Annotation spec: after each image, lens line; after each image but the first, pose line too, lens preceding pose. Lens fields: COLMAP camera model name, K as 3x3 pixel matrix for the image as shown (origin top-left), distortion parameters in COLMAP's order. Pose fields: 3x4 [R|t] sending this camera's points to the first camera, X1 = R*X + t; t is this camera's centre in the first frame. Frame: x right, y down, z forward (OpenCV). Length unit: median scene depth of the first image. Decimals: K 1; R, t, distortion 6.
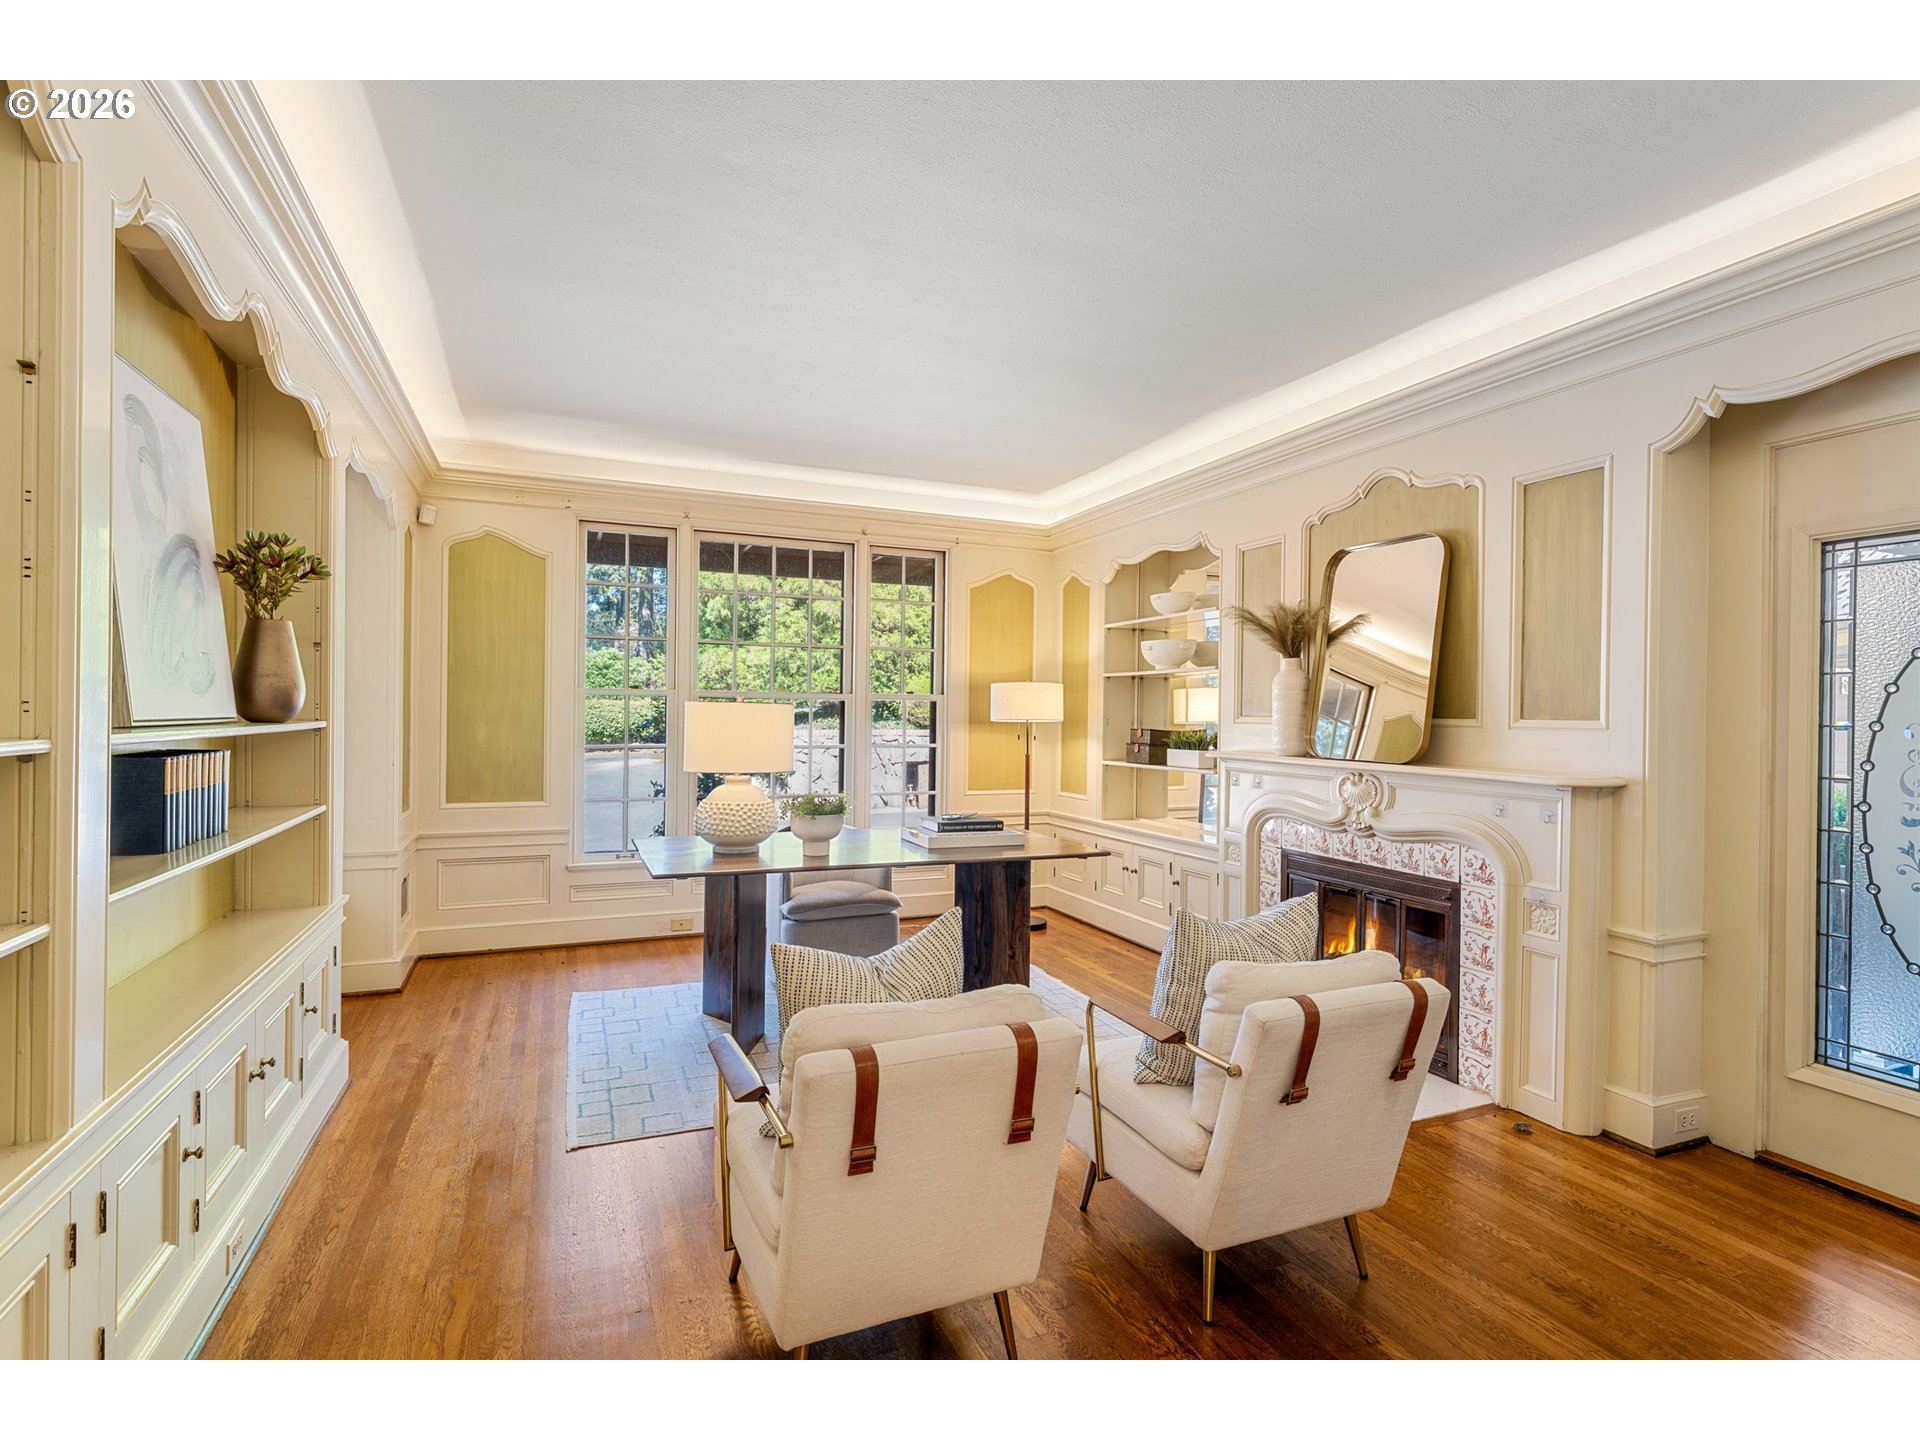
lens RADIAL K [[926.6, 0, 960.0], [0, 926.6, 720.0], [0, 0, 1]] dist [0.012302, -0.000222]
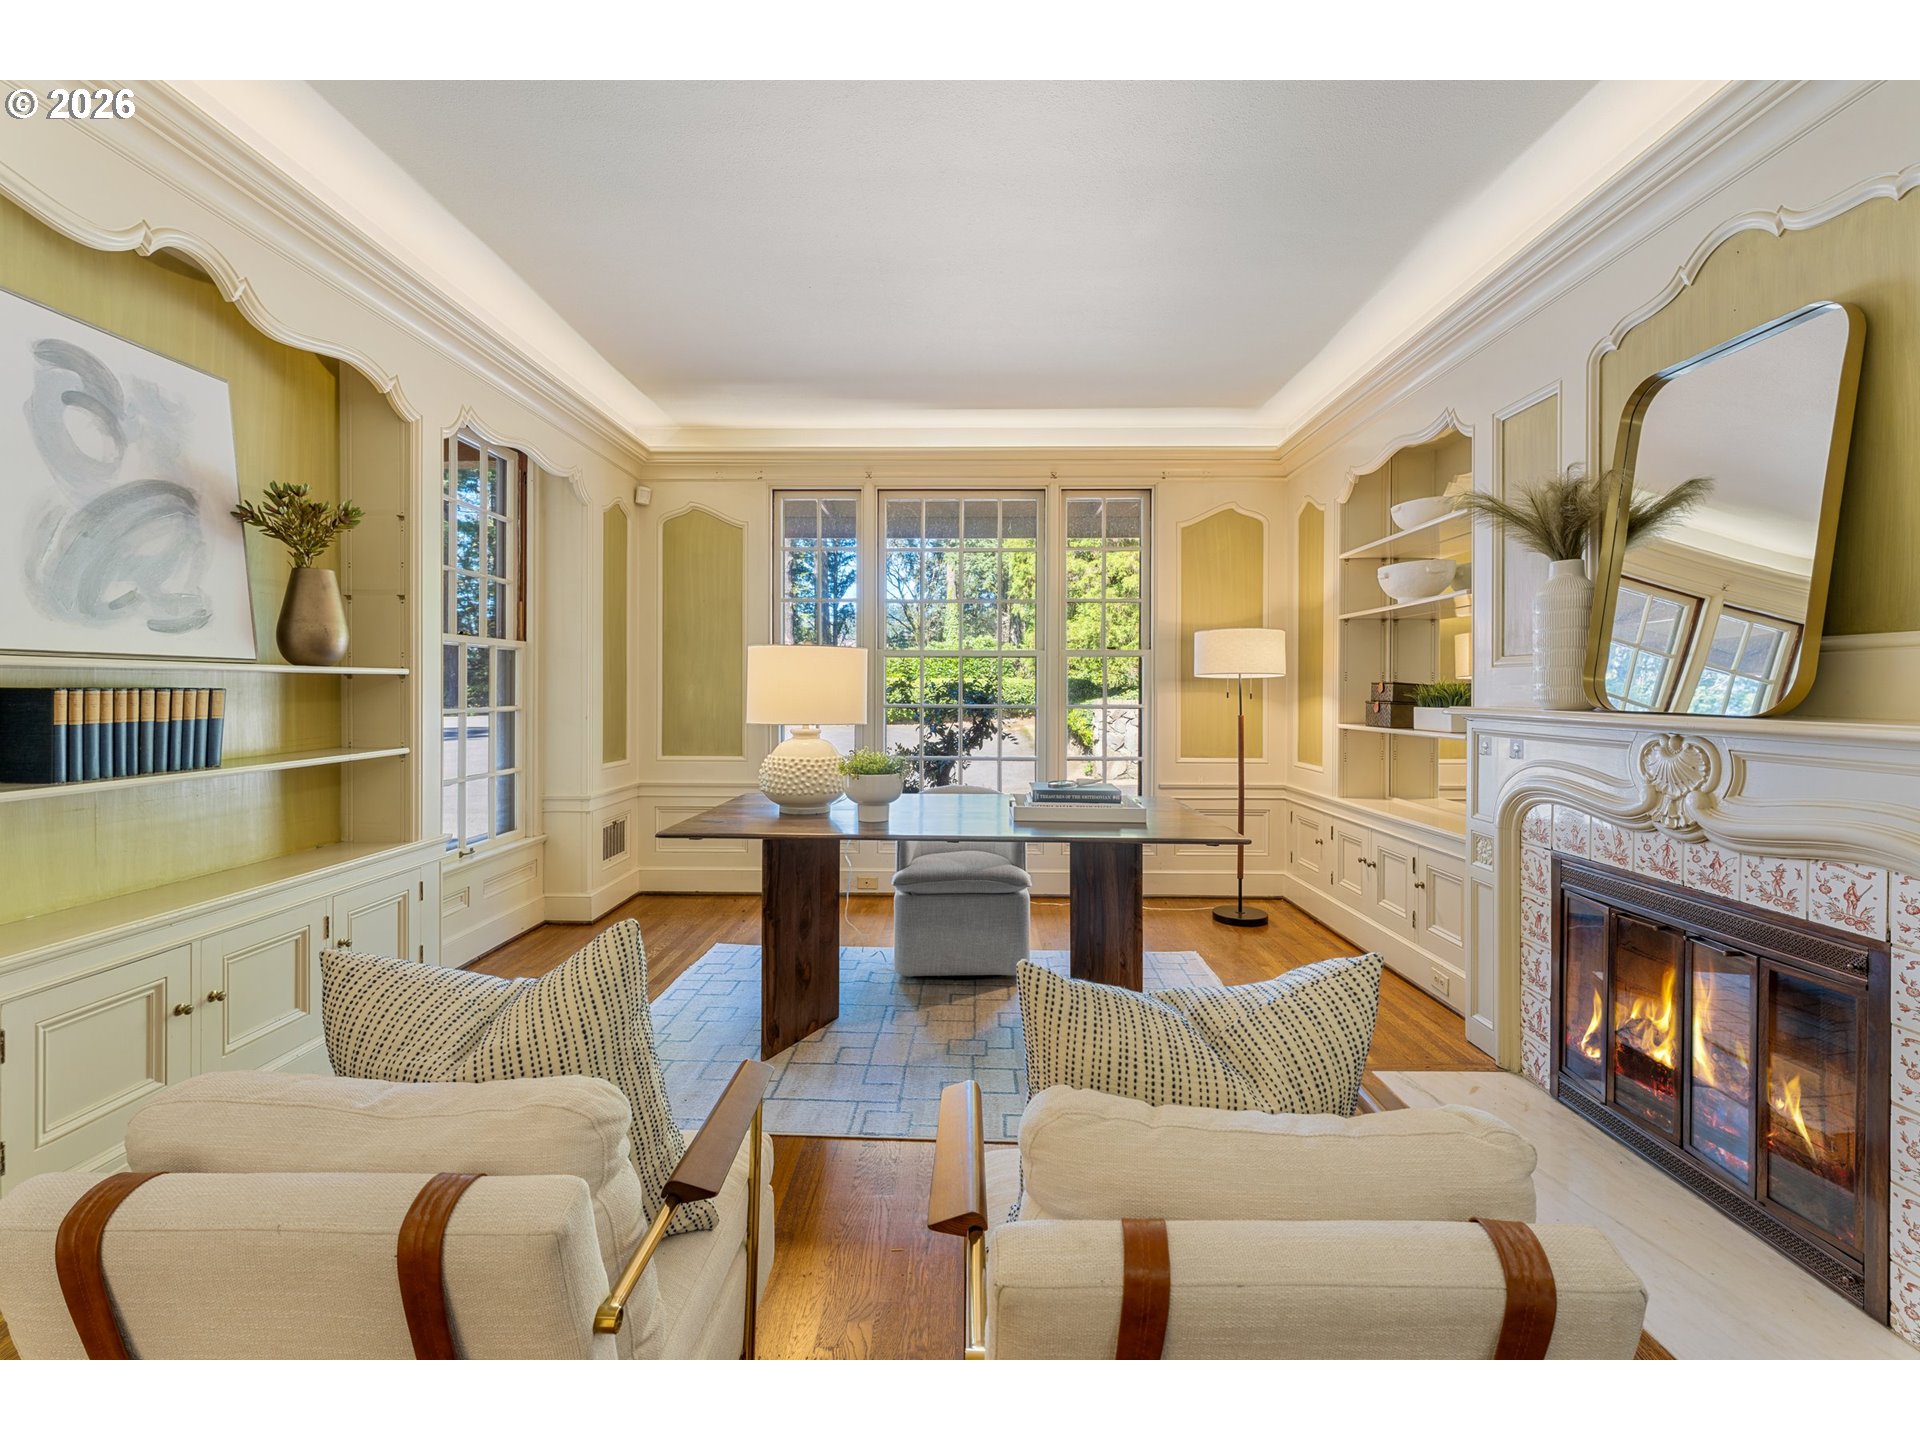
lens RADIAL K [[825.5, 0, 960.4], [0, 825.5, 692.8], [0, 0, 1]] dist [0.000780, 0.000545]
pose [[0.912788, -0.008155, -0.408353, 0.199297], [0.005363, 0.999954, -0.007983, 0.028301], [0.408399, 0.005097, 0.912789, 0.286228]]
